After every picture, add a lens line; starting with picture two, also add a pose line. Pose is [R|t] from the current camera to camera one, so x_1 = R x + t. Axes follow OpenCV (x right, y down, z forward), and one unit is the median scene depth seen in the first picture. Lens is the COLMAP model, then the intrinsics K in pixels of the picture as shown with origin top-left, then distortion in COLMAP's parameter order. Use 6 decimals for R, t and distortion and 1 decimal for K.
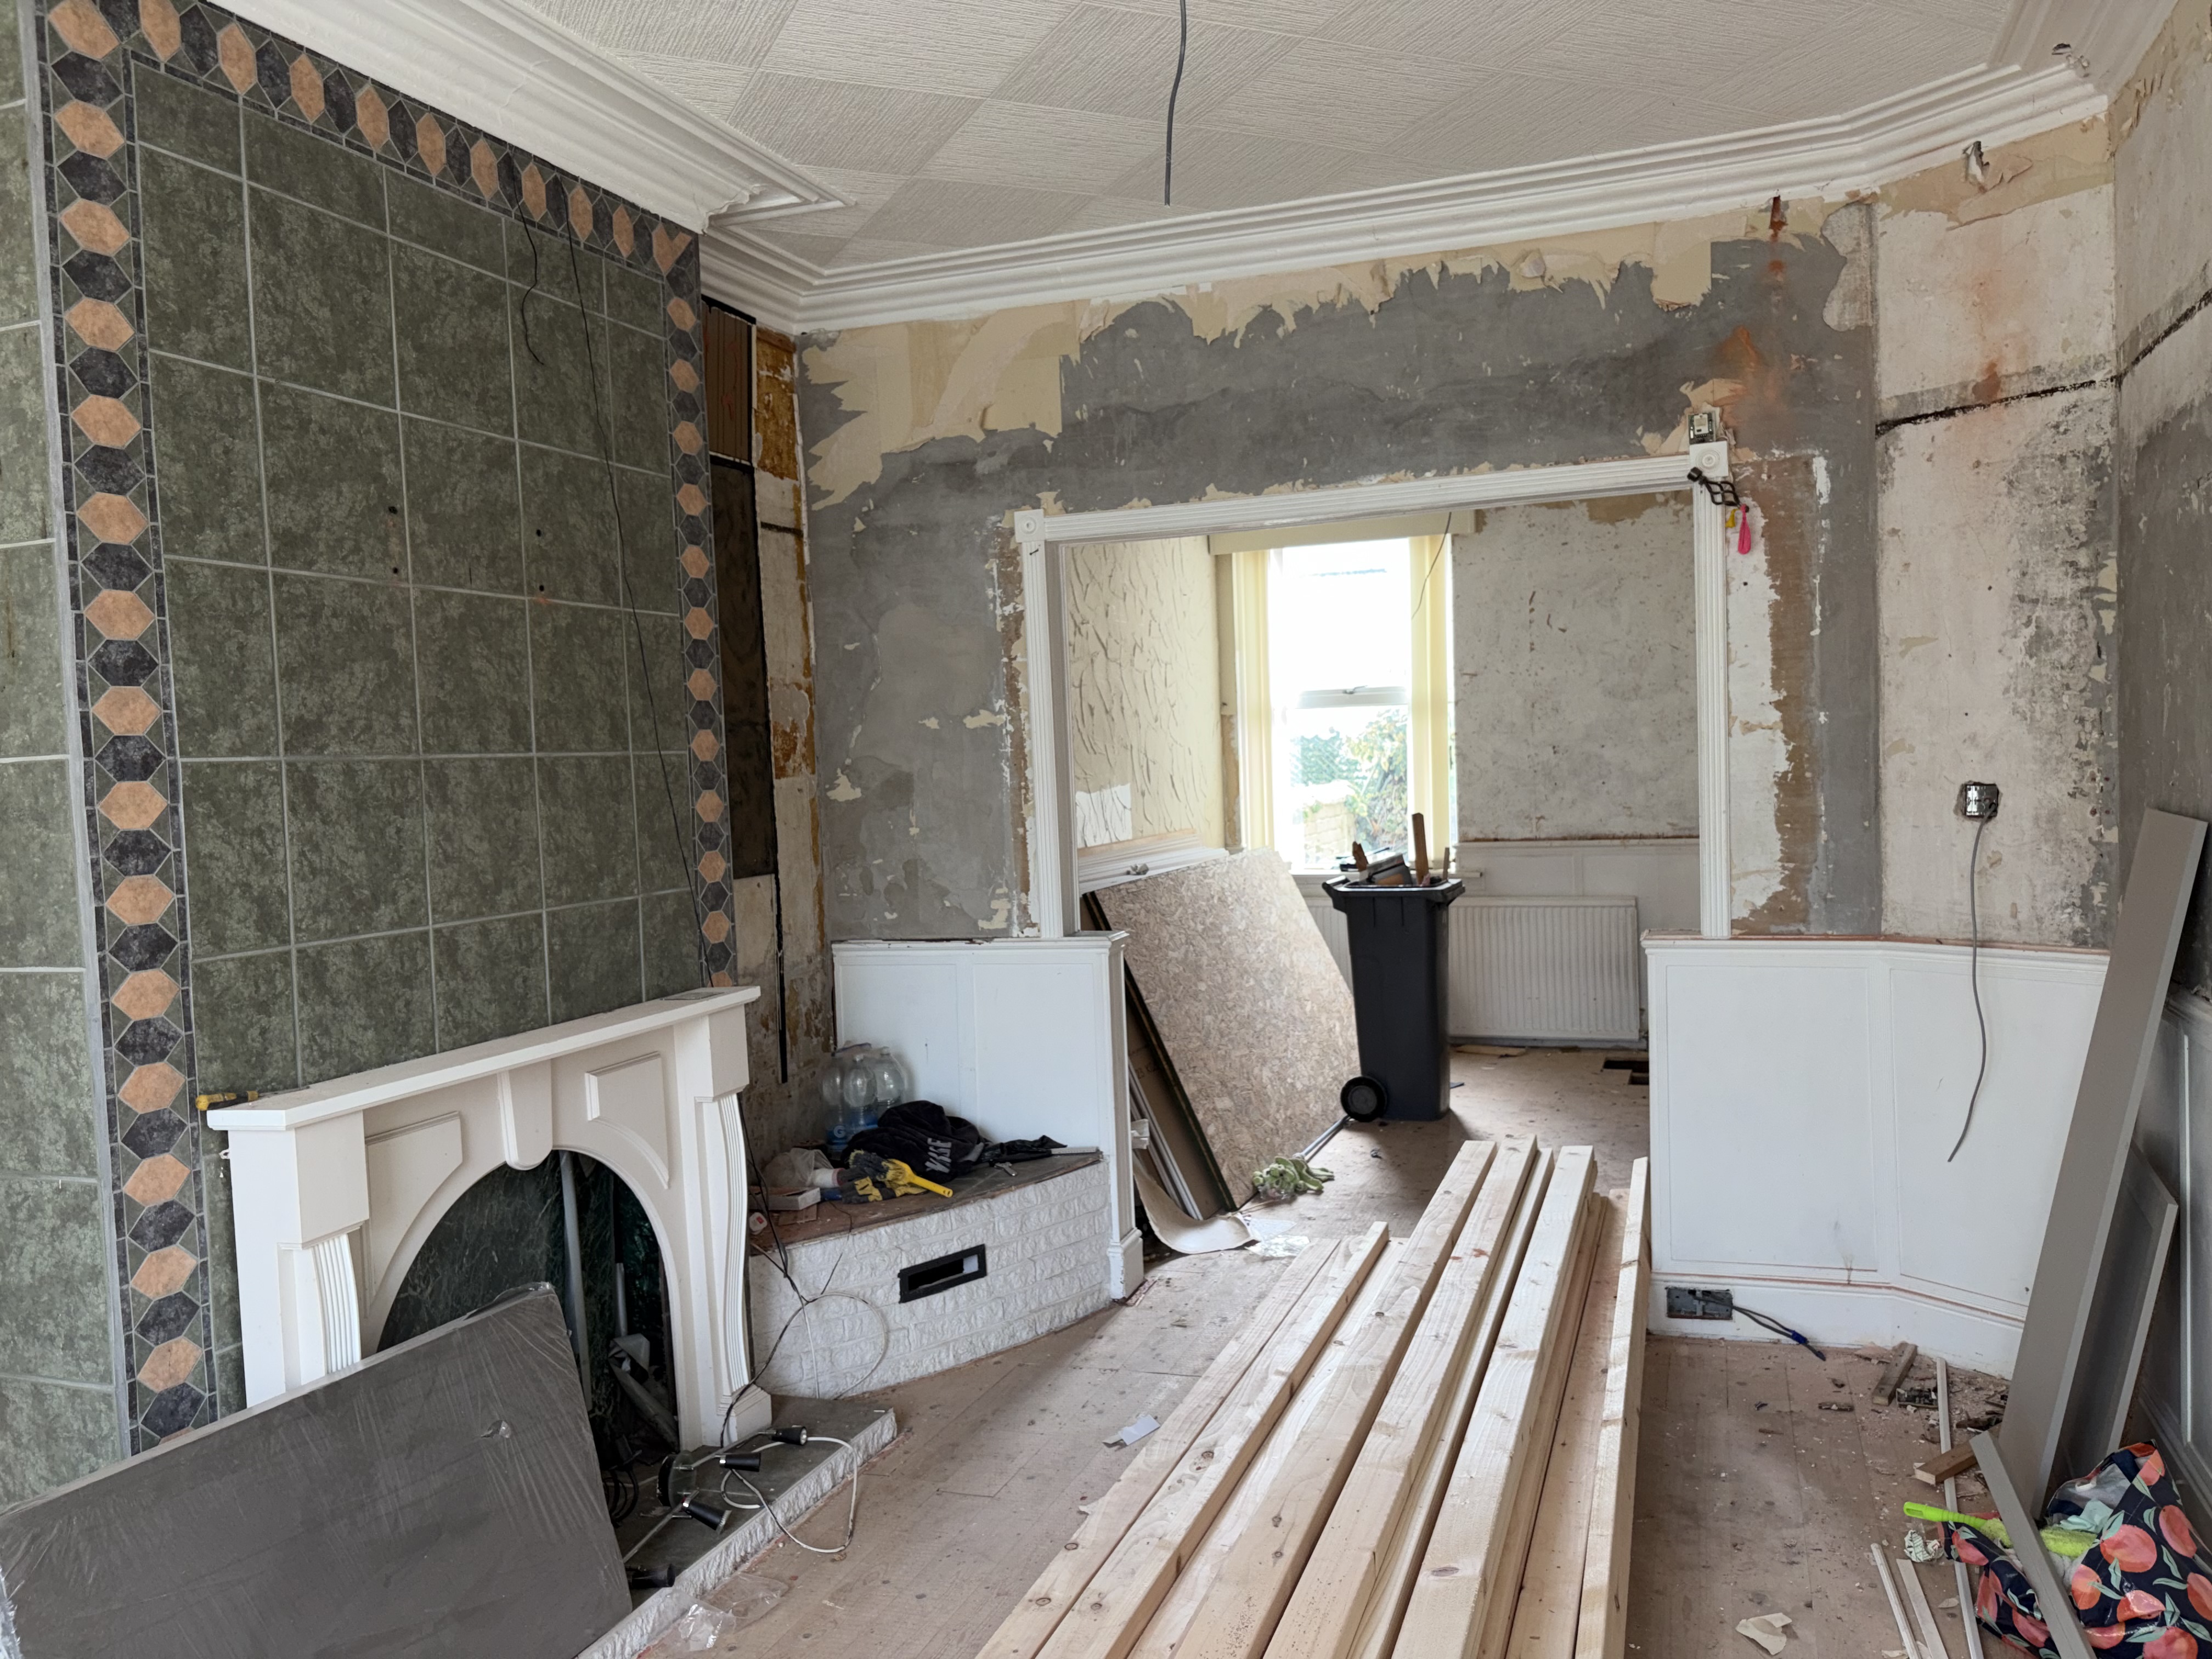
lens RADIAL K [[1681.2, 0, 1112.6], [0, 1681.2, 825.8], [0, 0, 1]] dist [0.024646, 0.001500]
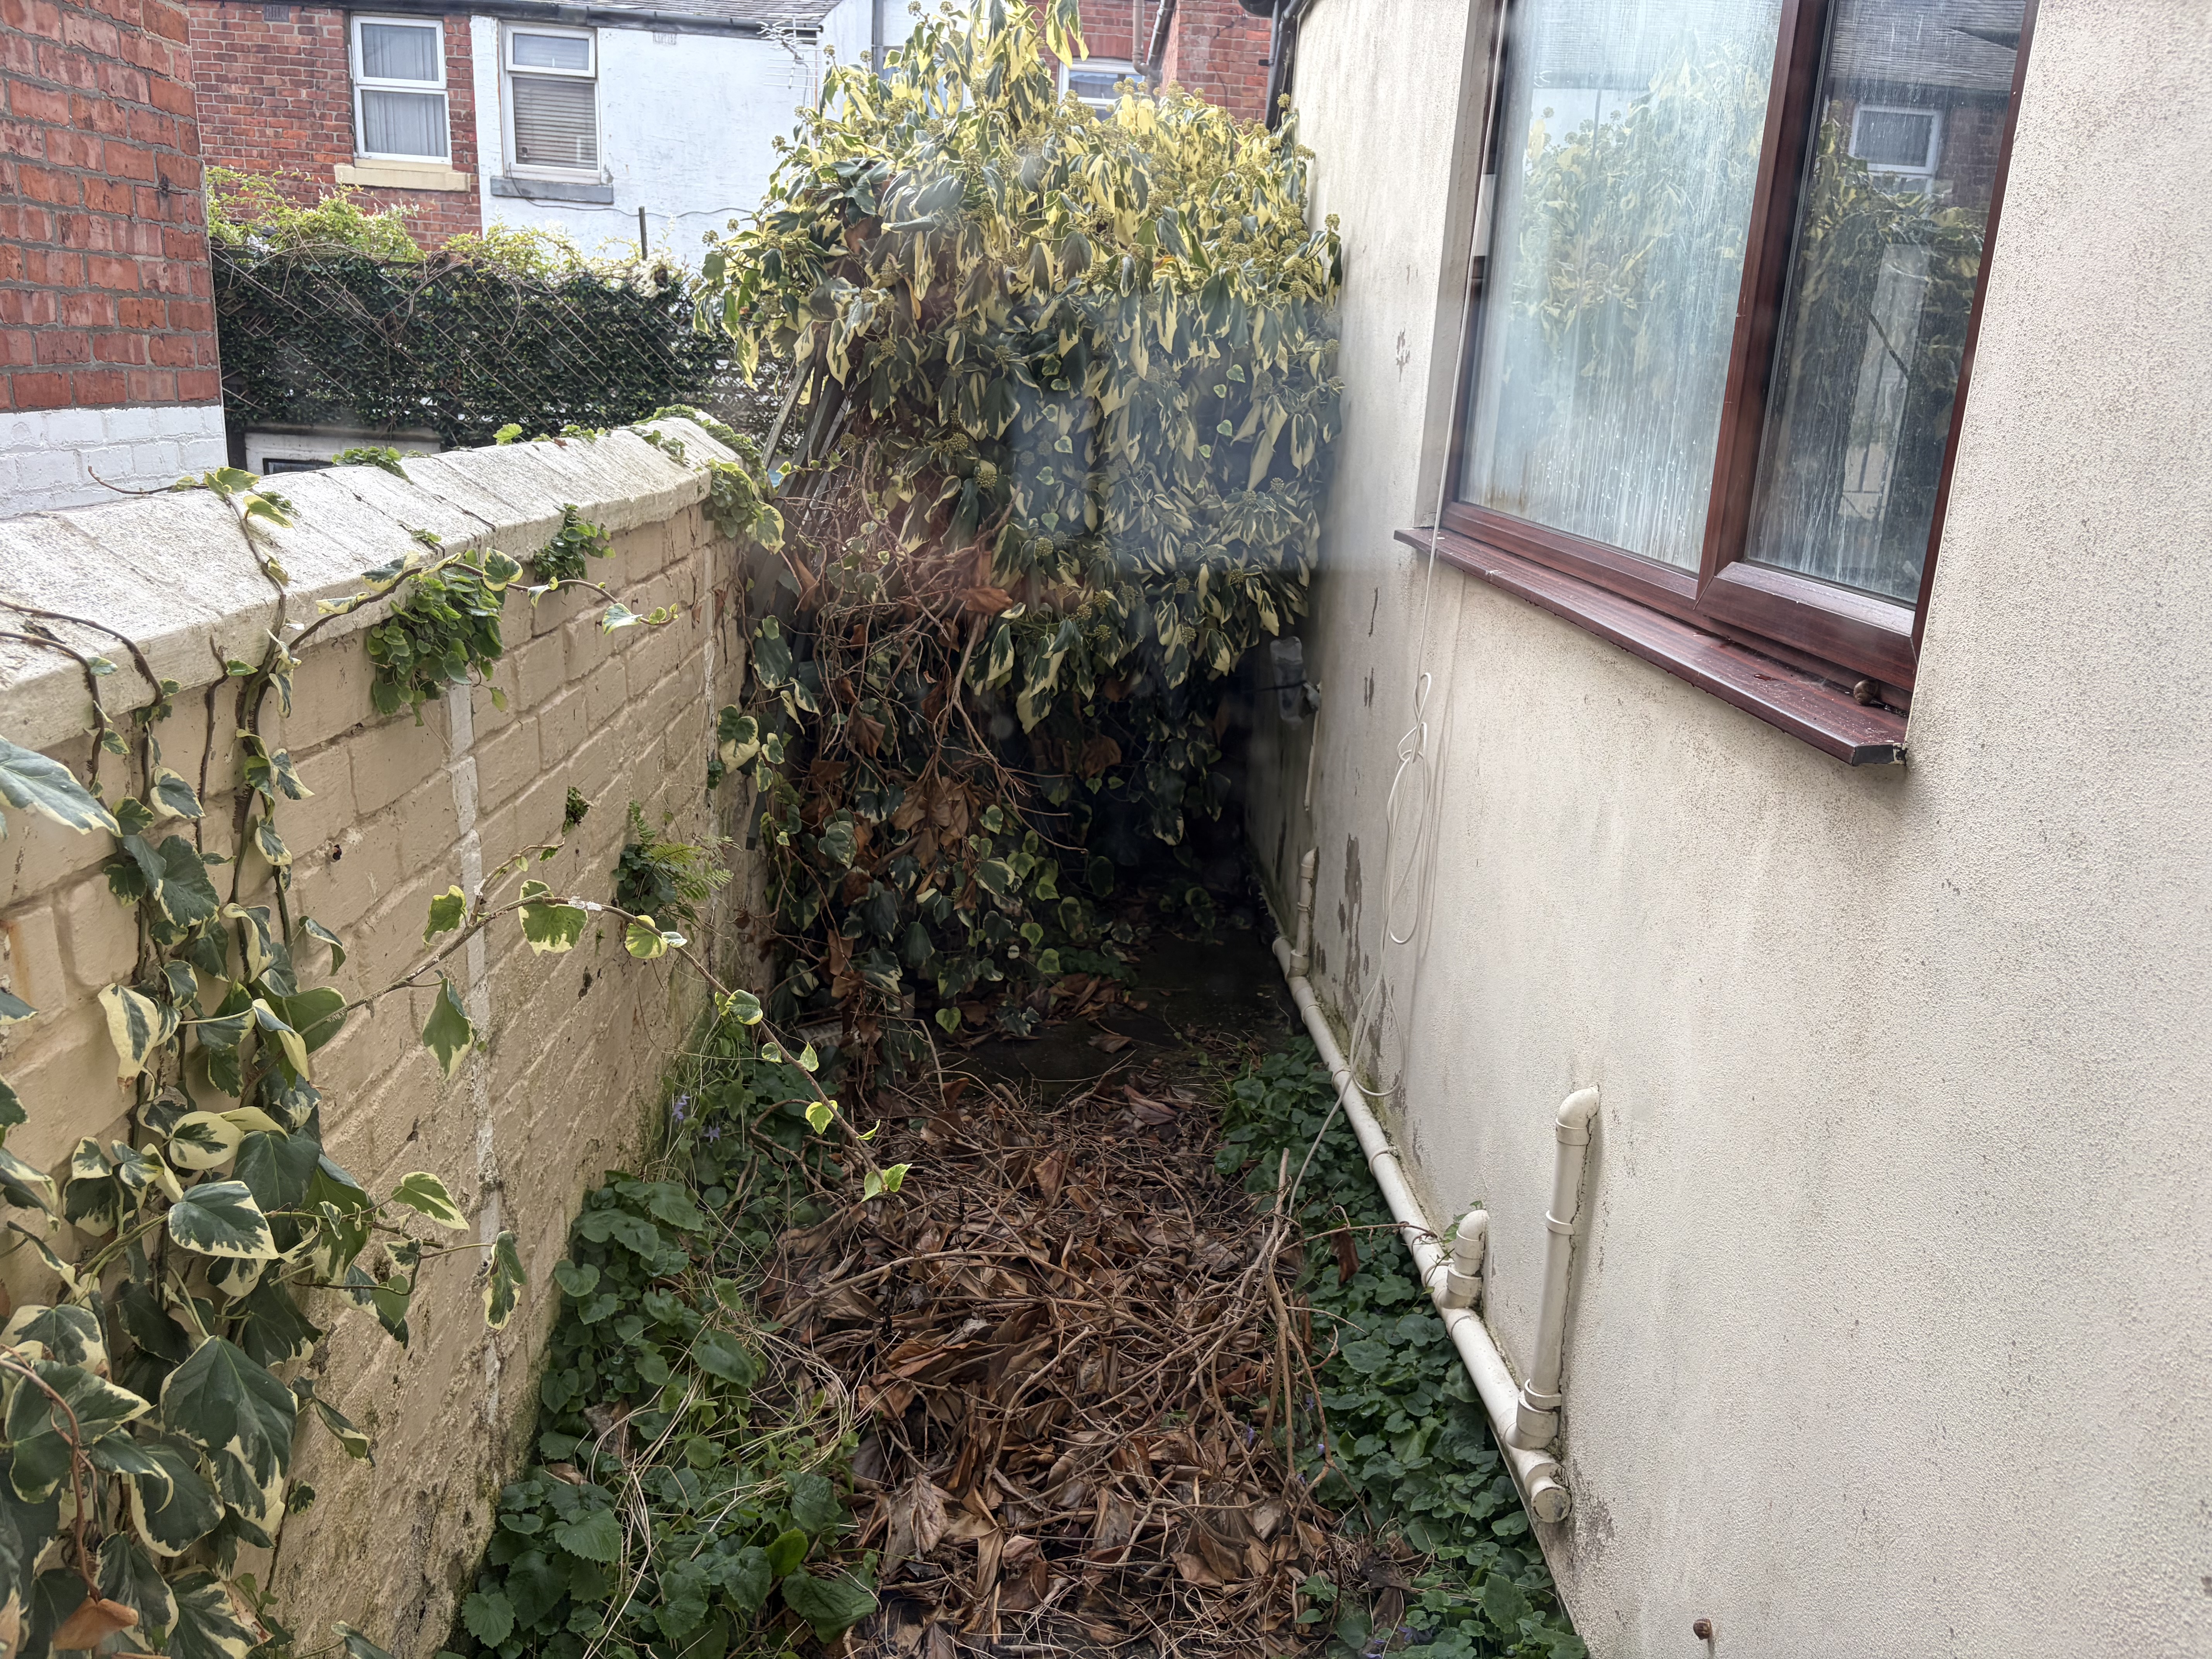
lens RADIAL K [[1681.2, 0, 1112.6], [0, 1681.2, 825.8], [0, 0, 1]] dist [0.024646, 0.001500]
pose [[0.924453, -0.018416, 0.380851, 0.090029], [-0.070972, 0.973067, 0.219327, -0.025333], [-0.374632, -0.229787, 0.898247, 0.685250]]
